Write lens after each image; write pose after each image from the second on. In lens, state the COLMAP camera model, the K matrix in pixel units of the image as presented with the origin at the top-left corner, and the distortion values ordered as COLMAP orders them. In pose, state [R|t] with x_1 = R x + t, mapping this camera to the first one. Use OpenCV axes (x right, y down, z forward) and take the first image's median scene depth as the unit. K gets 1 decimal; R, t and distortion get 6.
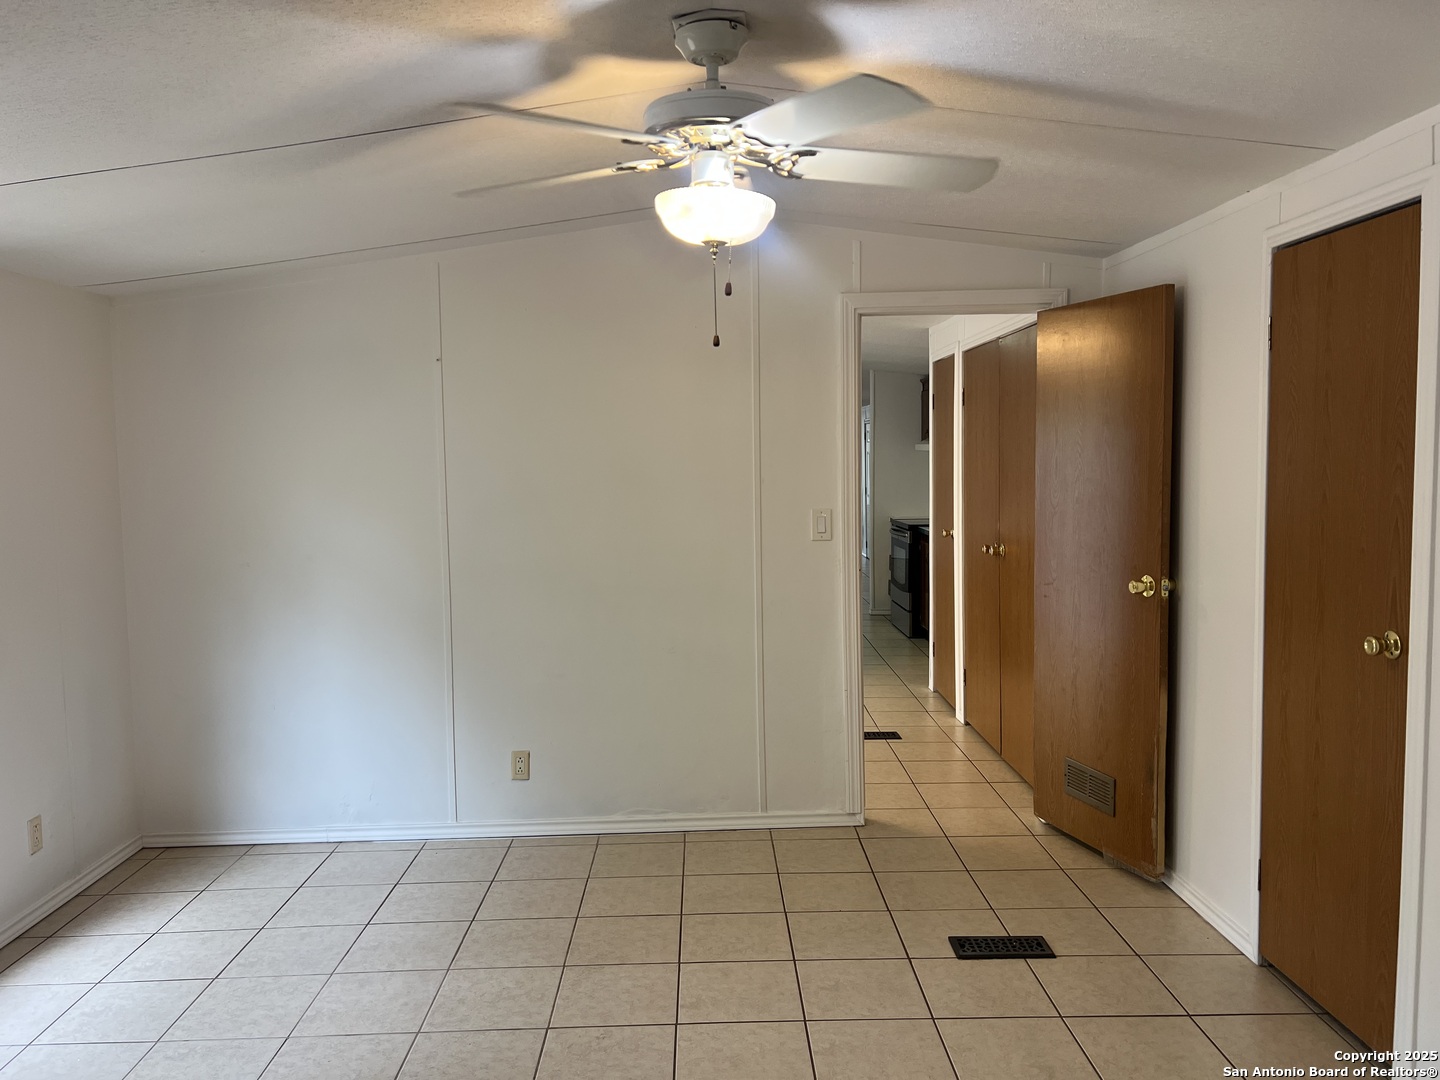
lens RADIAL K [[1081.9, 0, 722.2], [0, 1081.9, 540.2], [0, 0, 1]] dist [0.068985, -0.092539]
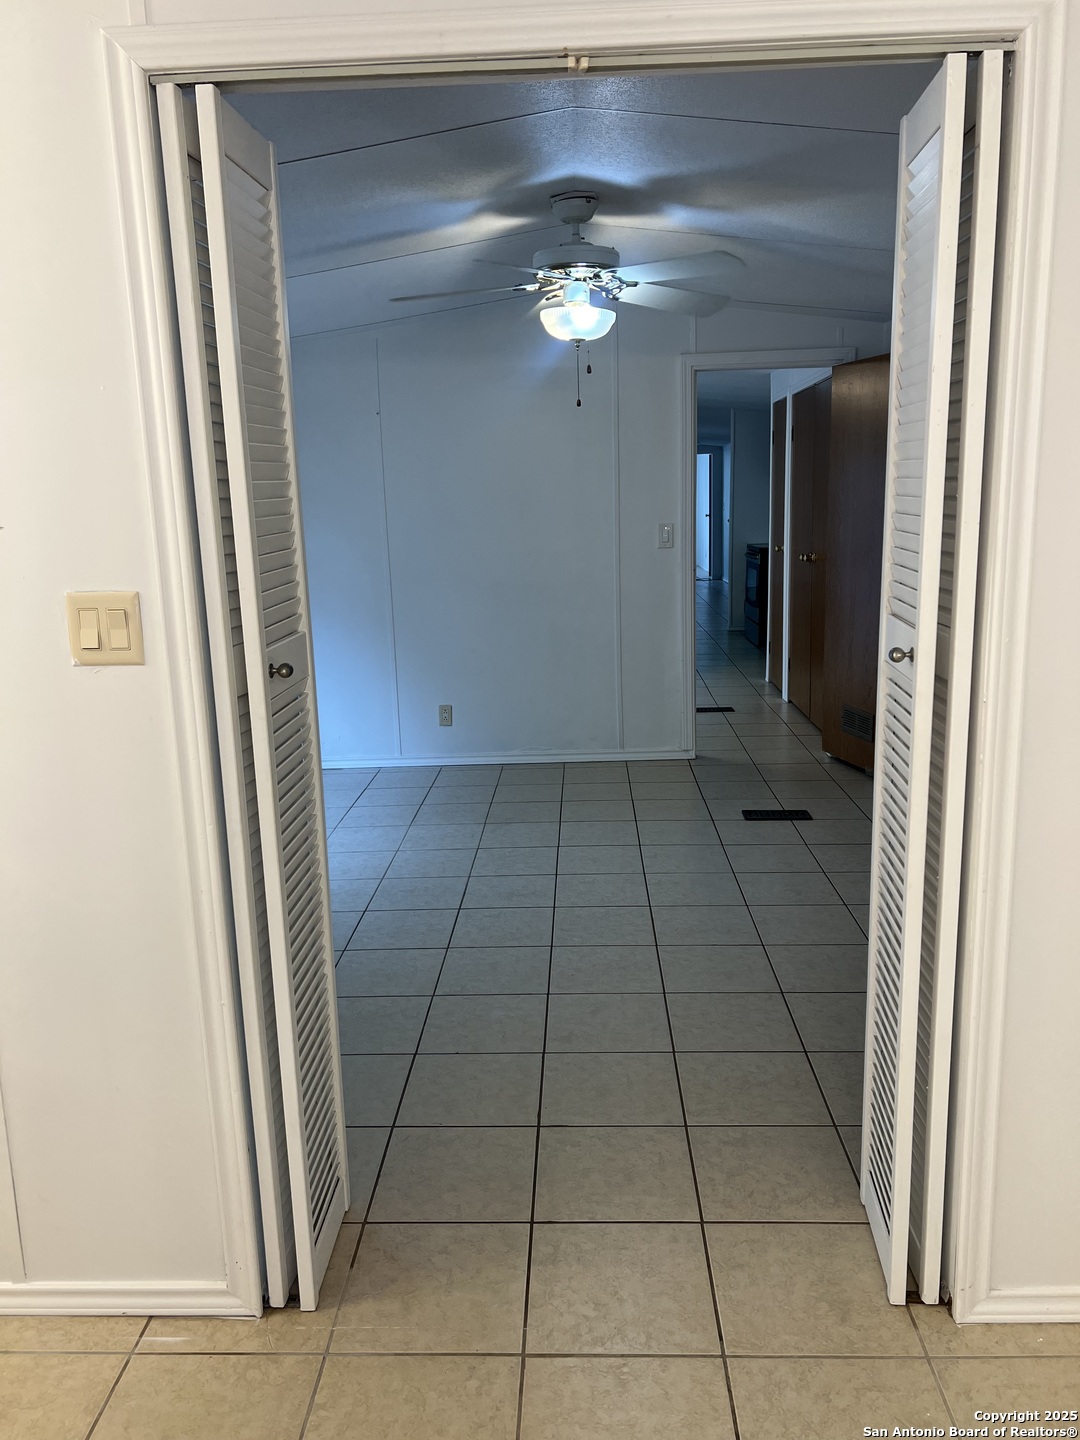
lens RADIAL K [[1081.9, 0, 535.2], [0, 1081.9, 718.4], [0, 0, 1]] dist [0.068985, -0.092539]
pose [[0.997958, -0.002588, -0.063823, 0.016767], [0.010421, 0.992388, 0.122709, 0.043247], [0.063019, -0.123123, 0.990388, -0.359052]]
